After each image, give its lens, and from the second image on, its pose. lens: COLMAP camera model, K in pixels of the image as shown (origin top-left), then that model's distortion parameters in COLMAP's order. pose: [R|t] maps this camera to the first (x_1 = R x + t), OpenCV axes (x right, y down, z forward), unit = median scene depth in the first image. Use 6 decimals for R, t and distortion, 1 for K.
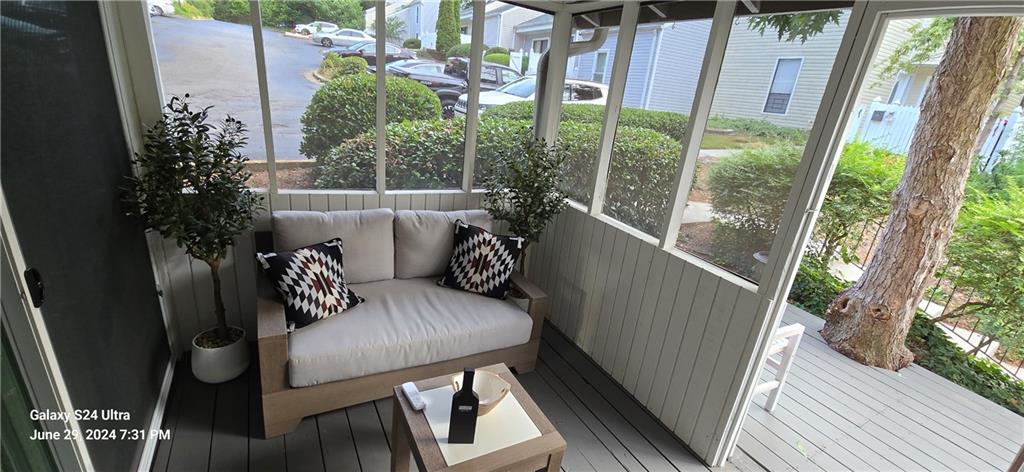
lens RADIAL K [[426.1, 0, 522.6], [0, 426.1, 242.2], [0, 0, 1]] dist [0.000157, 0.000001]
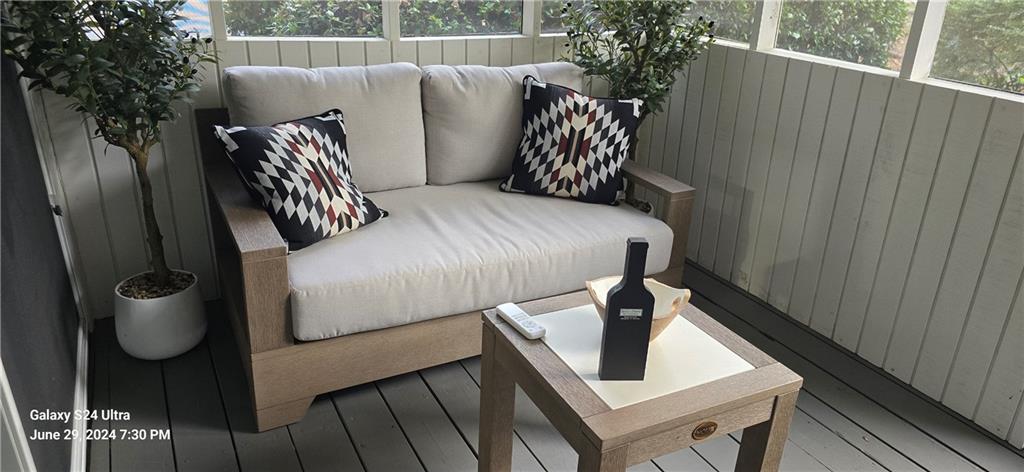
lens RADIAL K [[701.8, 0, 531.3], [0, 701.8, 237.0], [0, 0, 1]] dist [0.079466, -0.091914]
pose [[0.996773, -0.065351, -0.046614, -0.131952], [0.067407, 0.996756, 0.043983, 0.142656], [0.043588, -0.046983, 0.997944, 0.029536]]
